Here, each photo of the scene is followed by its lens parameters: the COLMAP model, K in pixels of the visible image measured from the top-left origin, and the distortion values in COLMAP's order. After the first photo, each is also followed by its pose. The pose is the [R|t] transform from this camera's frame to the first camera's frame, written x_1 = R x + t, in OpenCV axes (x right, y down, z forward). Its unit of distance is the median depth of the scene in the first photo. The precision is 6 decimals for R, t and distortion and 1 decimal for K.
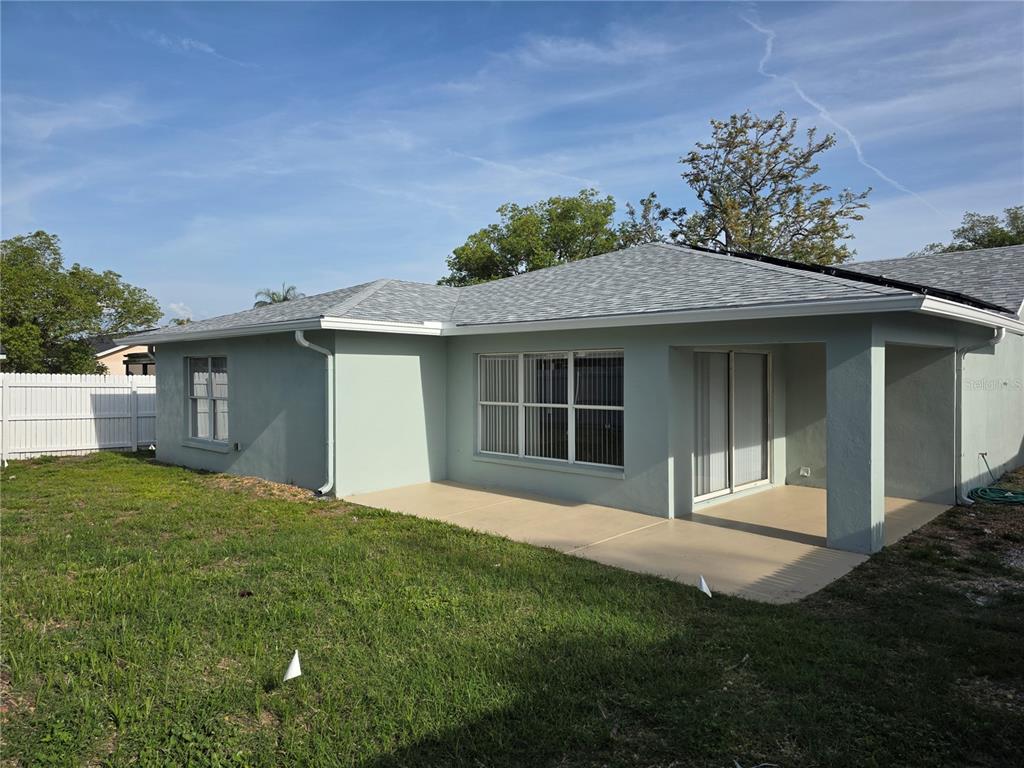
lens RADIAL K [[705.4, 0, 515.7], [0, 705.4, 388.4], [0, 0, 1]] dist [0.082713, -0.077372]
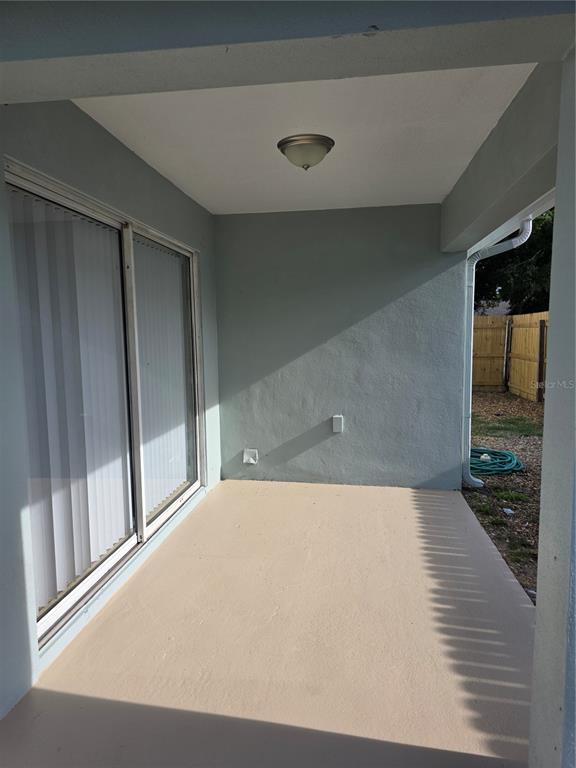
lens RADIAL K [[529.1, 0, 285.0], [0, 529.1, 383.2], [0, 0, 1]] dist [0.082713, -0.077372]
pose [[0.825378, -0.066164, 0.560690, 0.179387], [0.021186, 0.996040, 0.086350, 0.014160], [-0.564183, -0.059392, 0.823511, 0.619309]]
